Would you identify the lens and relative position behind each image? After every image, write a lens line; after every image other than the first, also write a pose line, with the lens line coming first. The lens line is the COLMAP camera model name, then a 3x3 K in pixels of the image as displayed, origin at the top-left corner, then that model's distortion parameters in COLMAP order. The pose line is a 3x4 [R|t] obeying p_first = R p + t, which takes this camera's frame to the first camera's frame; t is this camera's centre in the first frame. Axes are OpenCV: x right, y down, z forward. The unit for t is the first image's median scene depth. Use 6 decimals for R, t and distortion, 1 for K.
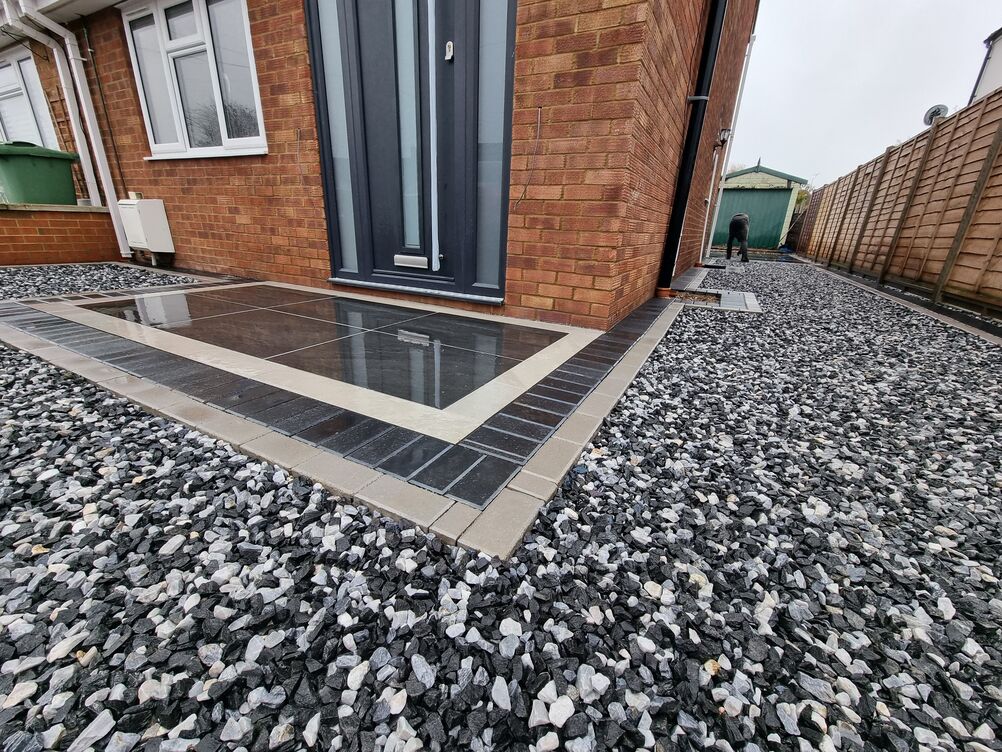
lens RADIAL K [[408.2, 0, 501.0], [0, 408.2, 376.0], [0, 0, 1]] dist [-0.001883, -0.000541]
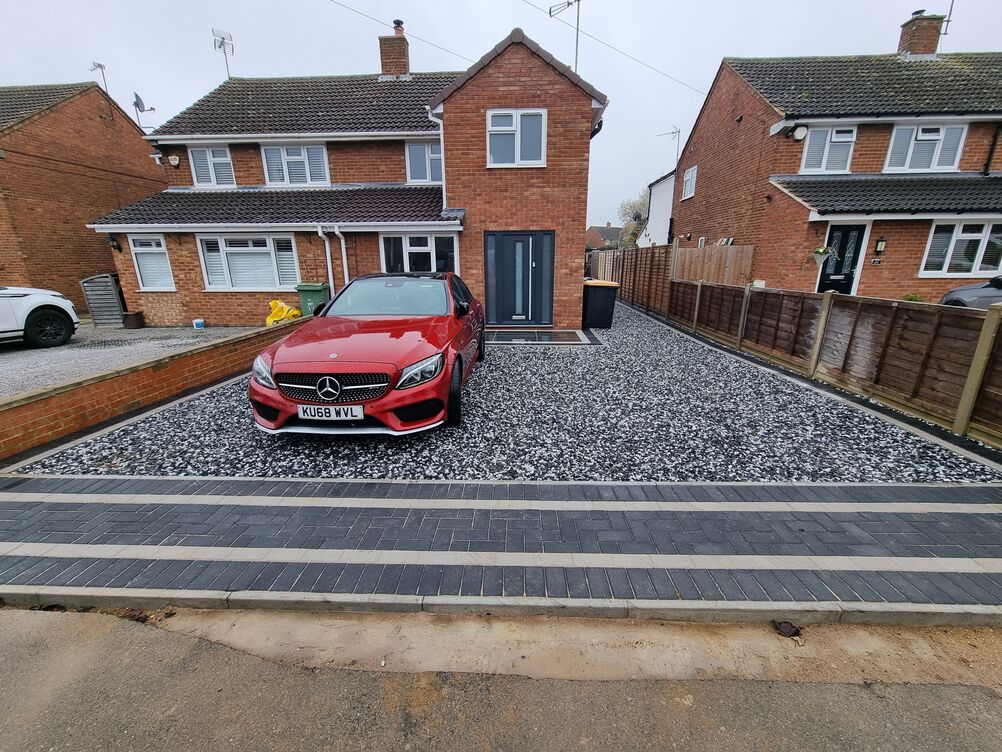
lens RADIAL K [[408.2, 0, 501.0], [0, 408.2, 376.0], [0, 0, 1]] dist [-0.001883, -0.000541]
pose [[0.898166, -0.165569, 0.407288, -1.824166], [0.194744, 0.980367, -0.030923, 0.261385], [-0.394172, 0.107091, 0.912776, -1.950065]]
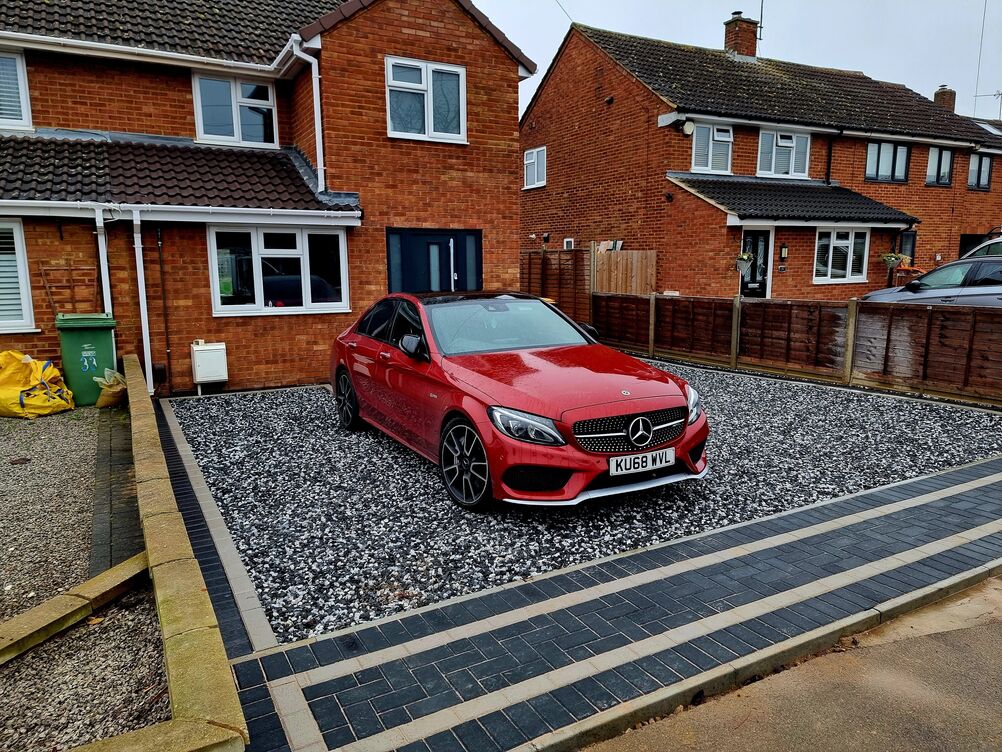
lens RADIAL K [[682.1, 0, 501.0], [0, 682.1, 376.0], [0, 0, 1]] dist [0.057677, -0.039024]
pose [[0.545452, -0.182856, 0.817952, -3.183979], [0.321885, 0.946774, -0.002995, -0.043832], [-0.773868, 0.264920, 0.575279, -1.407051]]
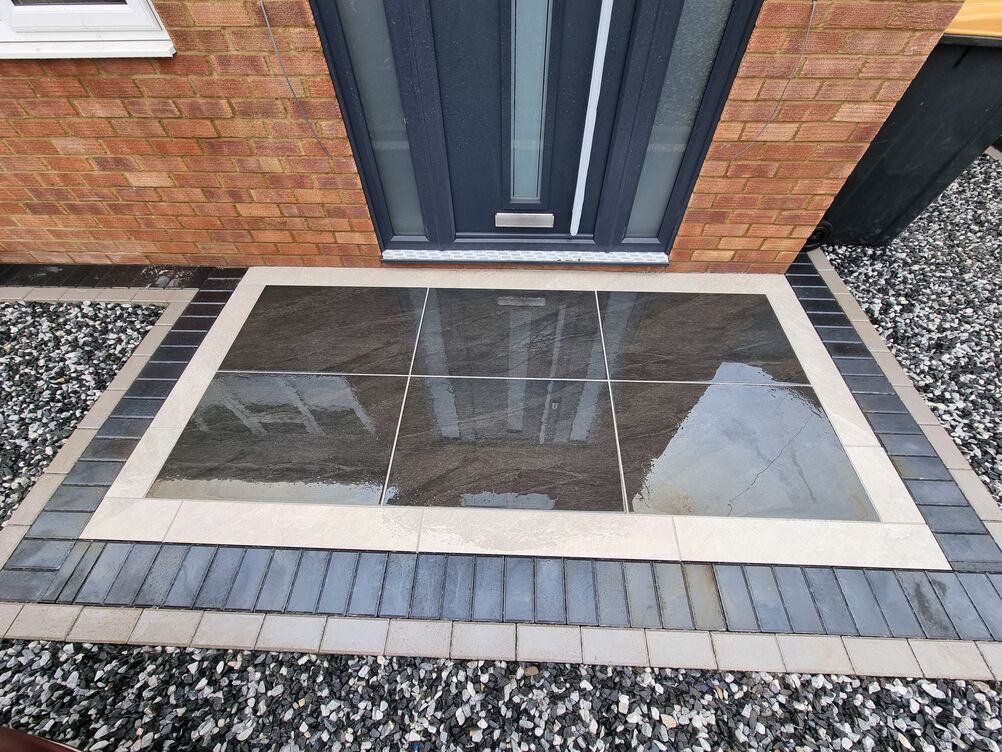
lens RADIAL K [[408.2, 0, 501.0], [0, 408.2, 376.0], [0, 0, 1]] dist [-0.001883, -0.000541]
pose [[0.898058, -0.378193, 0.224638, -0.545063], [0.195331, 0.800438, 0.566696, -0.496006], [-0.394129, -0.465047, 0.792712, 0.322033]]
